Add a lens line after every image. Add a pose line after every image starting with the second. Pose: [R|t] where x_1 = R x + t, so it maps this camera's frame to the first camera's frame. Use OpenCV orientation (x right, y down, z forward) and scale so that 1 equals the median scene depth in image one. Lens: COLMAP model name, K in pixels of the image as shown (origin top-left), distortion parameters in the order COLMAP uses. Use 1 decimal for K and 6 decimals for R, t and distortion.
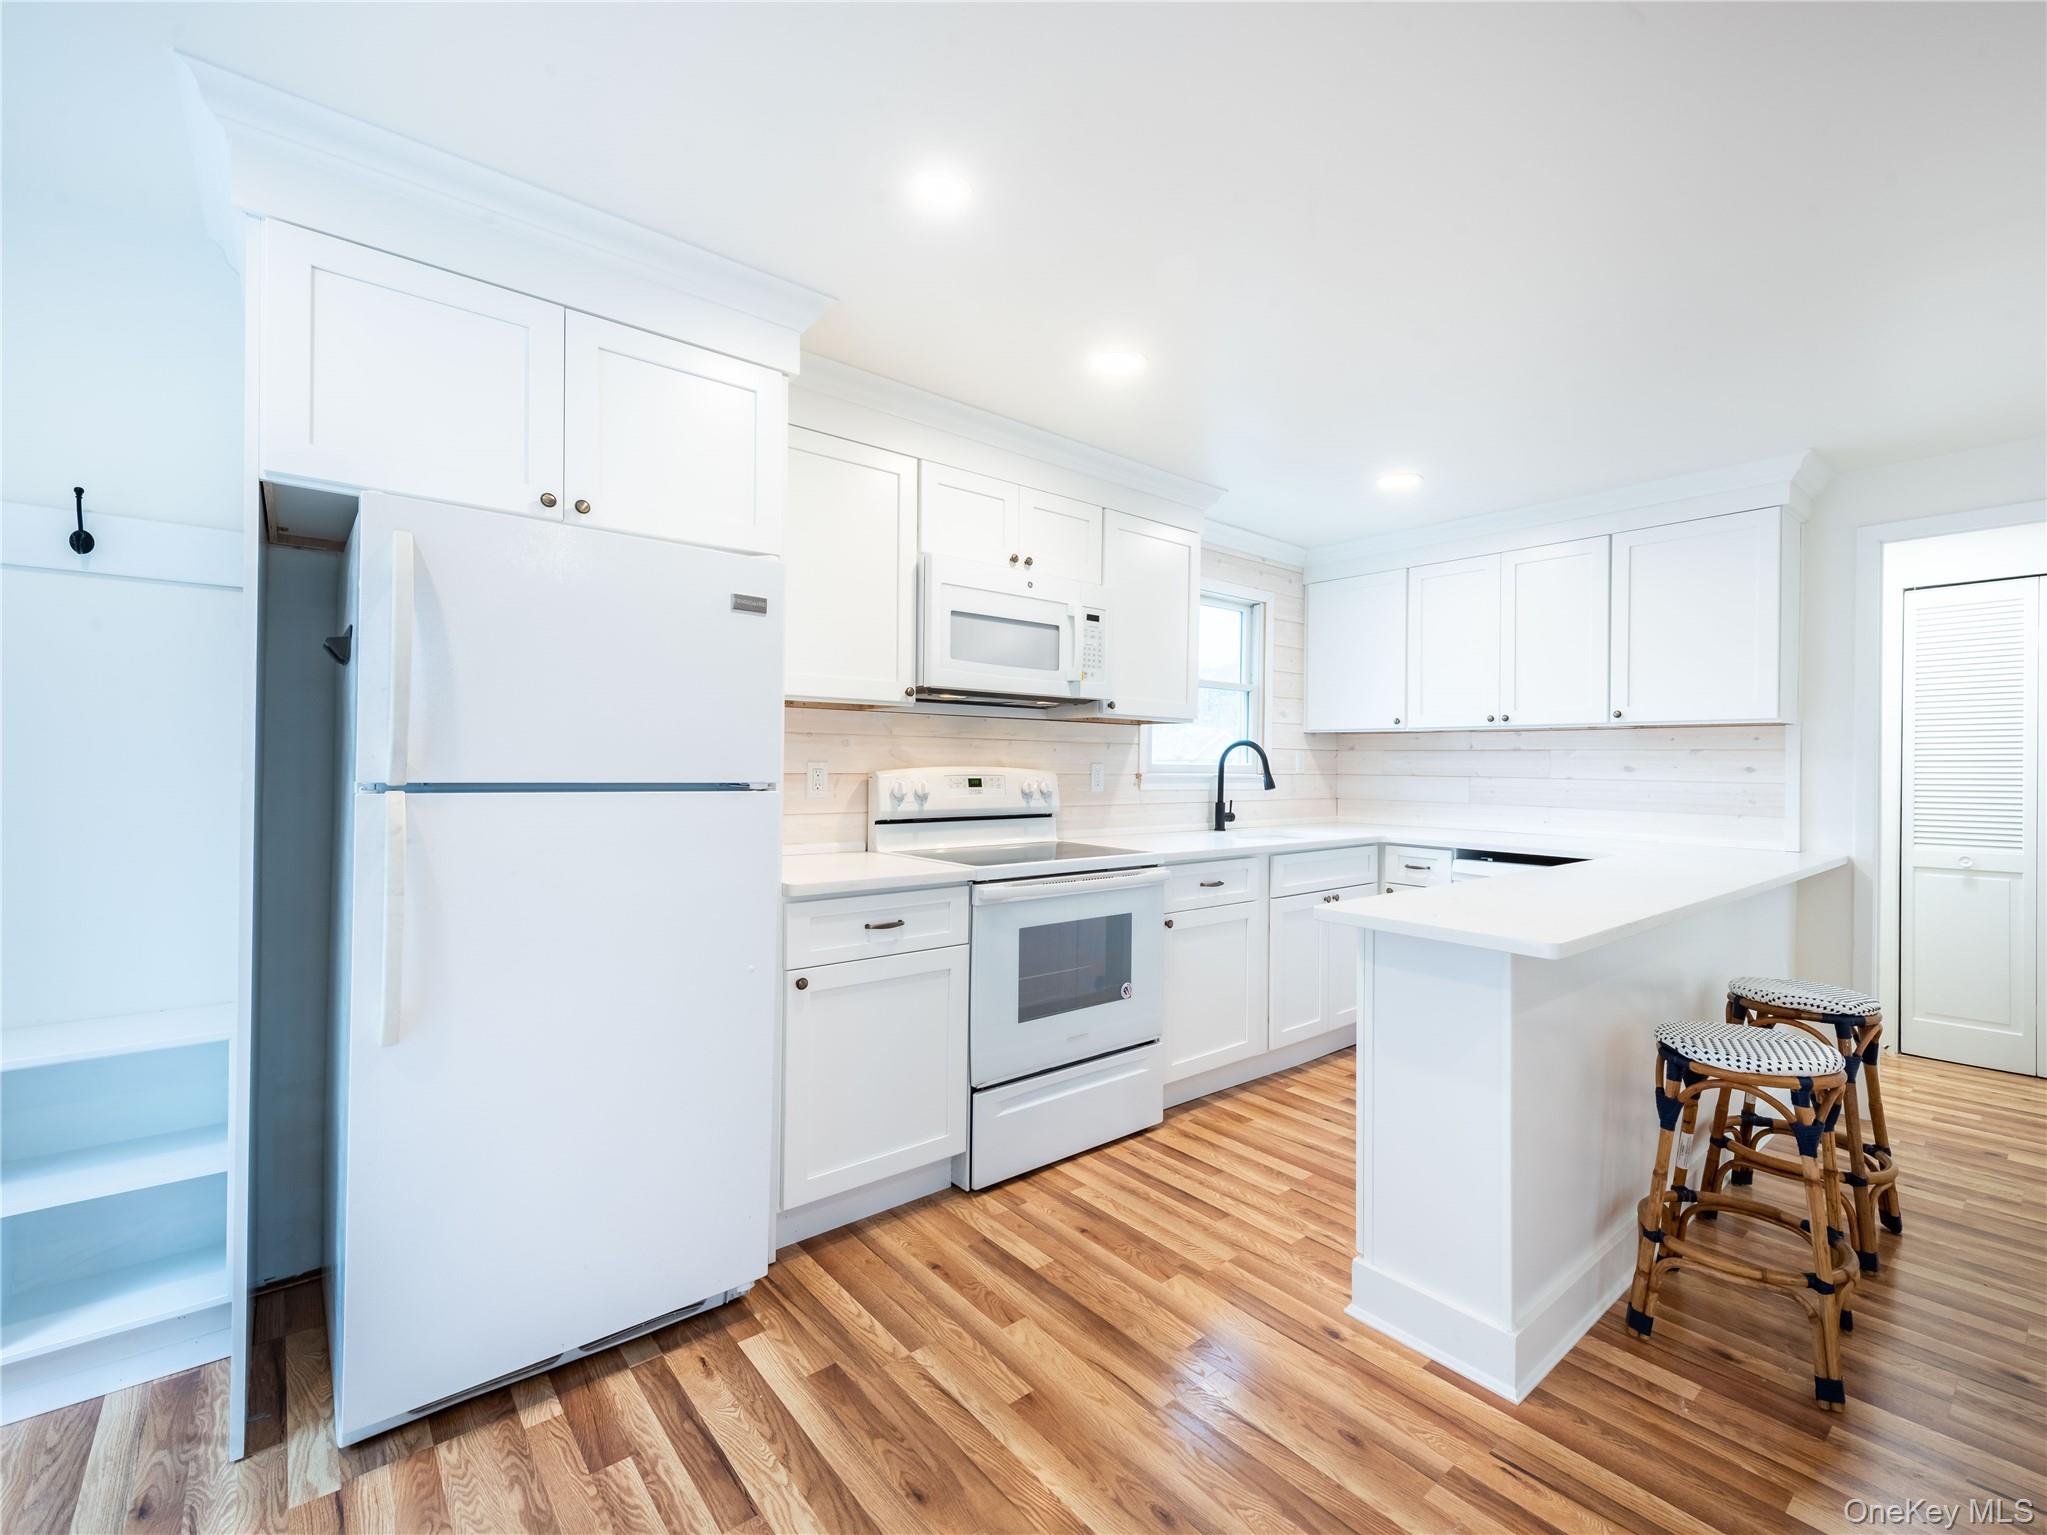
lens RADIAL K [[897.9, 0, 1158.5], [0, 897.9, 764.2], [0, 0, 1]] dist [0.023474, -0.006444]
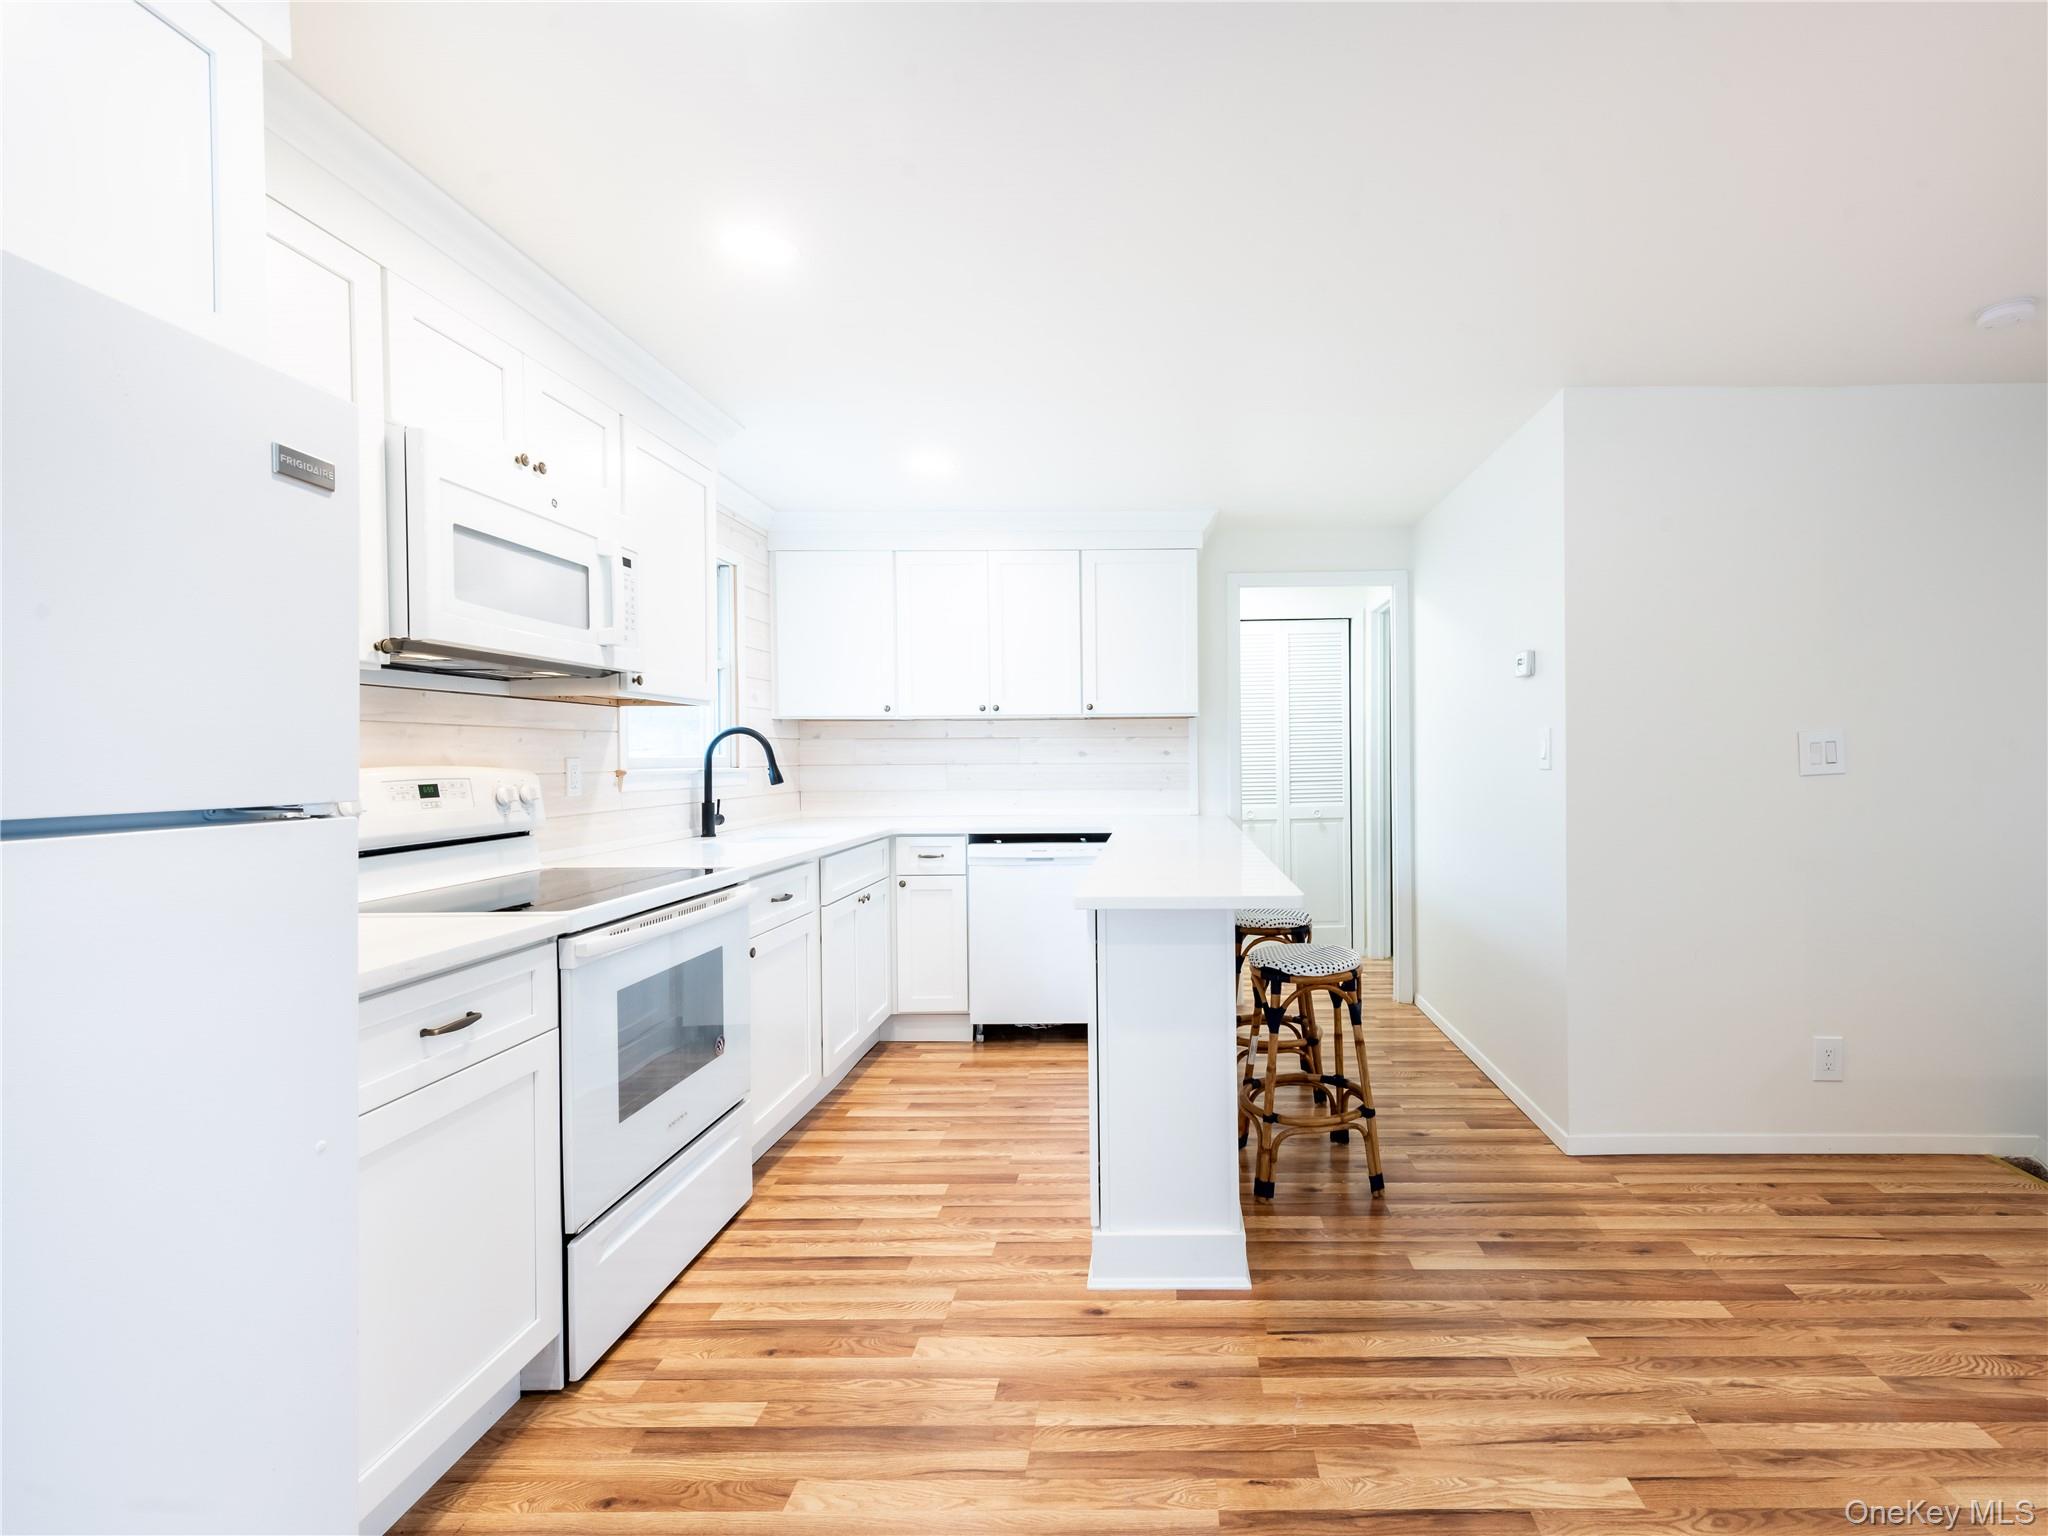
lens RADIAL K [[898.3, 0, 1159.1], [0, 898.3, 764.7], [0, 0, 1]] dist [0.023474, -0.006444]
pose [[0.688262, -0.024481, 0.725049, -0.364387], [0.013960, 0.999692, 0.020503, -0.004976], [-0.725328, -0.003990, 0.688392, 0.189178]]
